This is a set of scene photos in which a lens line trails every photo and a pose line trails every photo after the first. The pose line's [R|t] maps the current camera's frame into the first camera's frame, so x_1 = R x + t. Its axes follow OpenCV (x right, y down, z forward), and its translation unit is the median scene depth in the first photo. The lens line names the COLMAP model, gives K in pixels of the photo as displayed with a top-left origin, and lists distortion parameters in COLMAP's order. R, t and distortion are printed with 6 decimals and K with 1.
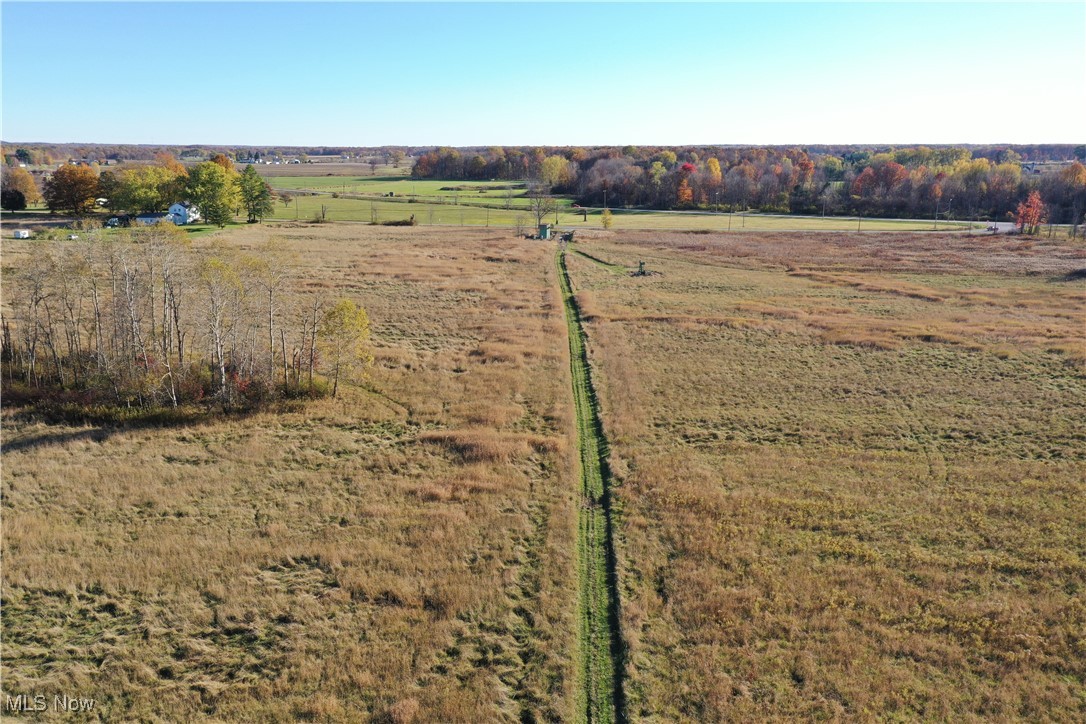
lens RADIAL K [[870.2, 0, 541.9], [0, 870.2, 362.5], [0, 0, 1]] dist [0.015894, 0.000552]
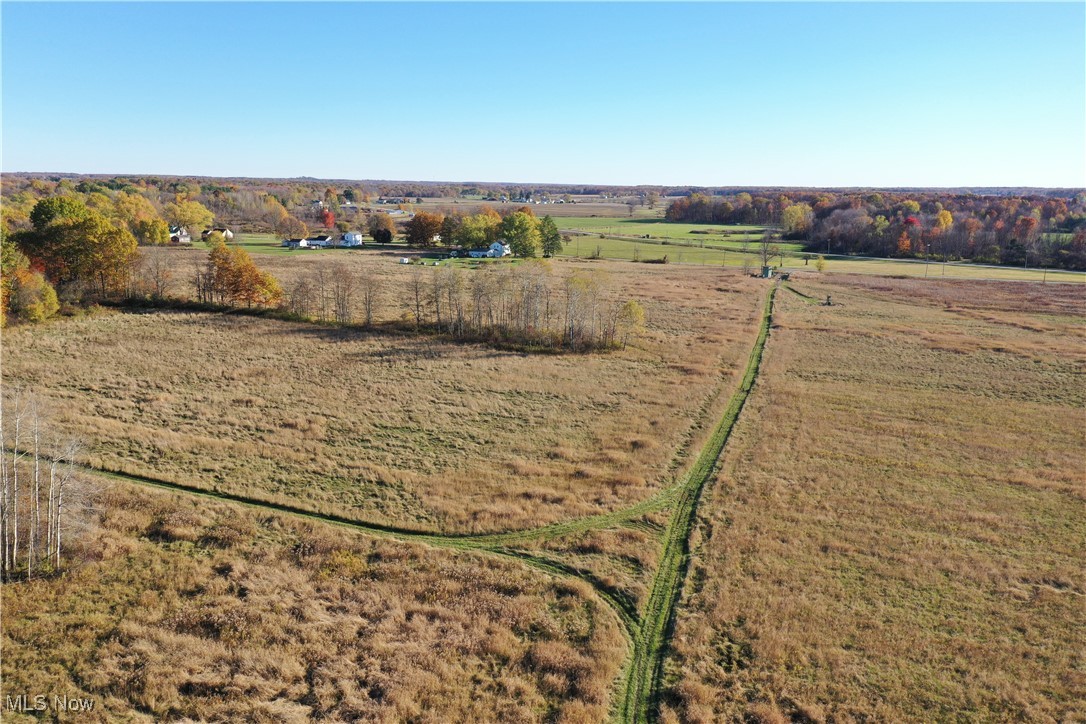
lens RADIAL K [[870.2, 0, 545.0], [0, 870.2, 359.0], [0, 0, 1]] dist [0.015894, 0.000552]
pose [[0.961207, 0.065451, -0.267949, 0.038449], [-0.077468, 0.996397, -0.034513, 0.045667], [0.264725, 0.053931, 0.962815, -0.305637]]
